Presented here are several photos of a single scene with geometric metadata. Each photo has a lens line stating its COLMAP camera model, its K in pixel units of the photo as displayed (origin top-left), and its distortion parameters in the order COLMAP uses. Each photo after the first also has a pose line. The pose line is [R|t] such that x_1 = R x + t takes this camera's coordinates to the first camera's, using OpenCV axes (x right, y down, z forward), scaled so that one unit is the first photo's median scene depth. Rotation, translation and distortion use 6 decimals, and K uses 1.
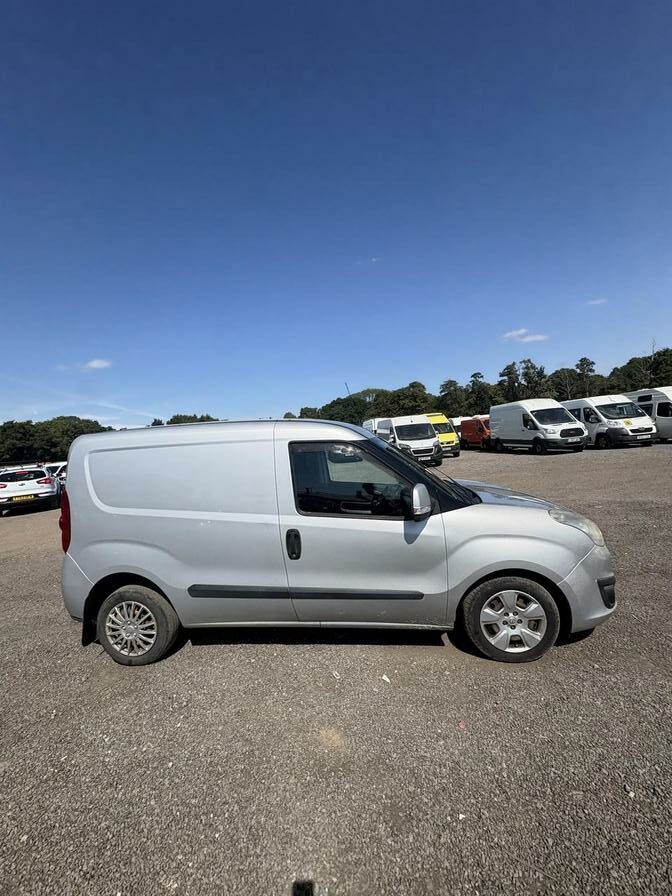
lens RADIAL K [[356.7, 0, 334.3], [0, 356.7, 447.3], [0, 0, 1]] dist [-0.002337, 0.000465]
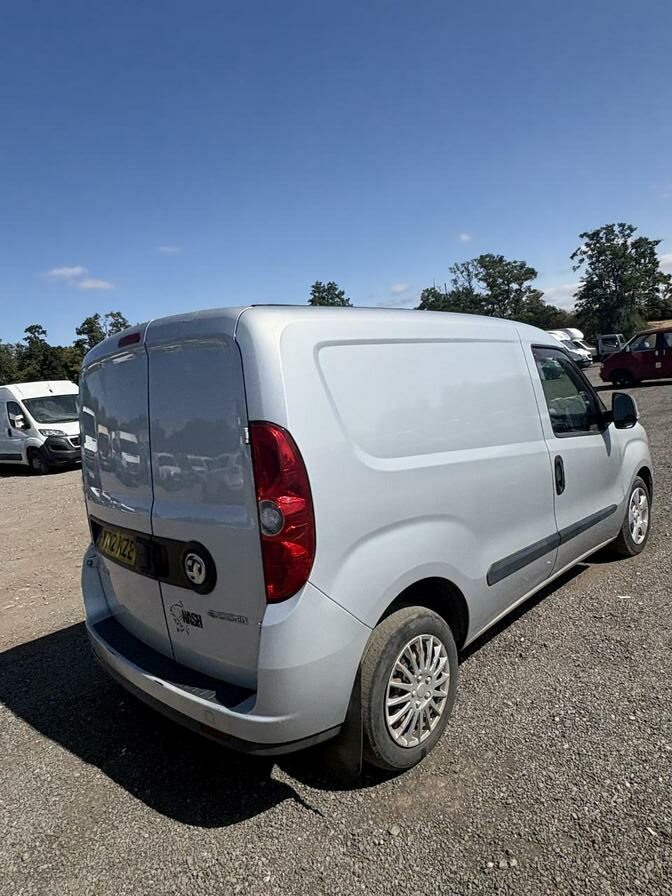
lens RADIAL K [[546.6, 0, 336.0], [0, 546.6, 448.0], [0, 0, 1]] dist [-0.001963, -0.000669]
pose [[0.611556, -0.080246, 0.787121, -0.219618], [0.077997, 0.996112, 0.040953, 0.020596], [-0.787348, 0.036348, 0.615437, 0.104804]]
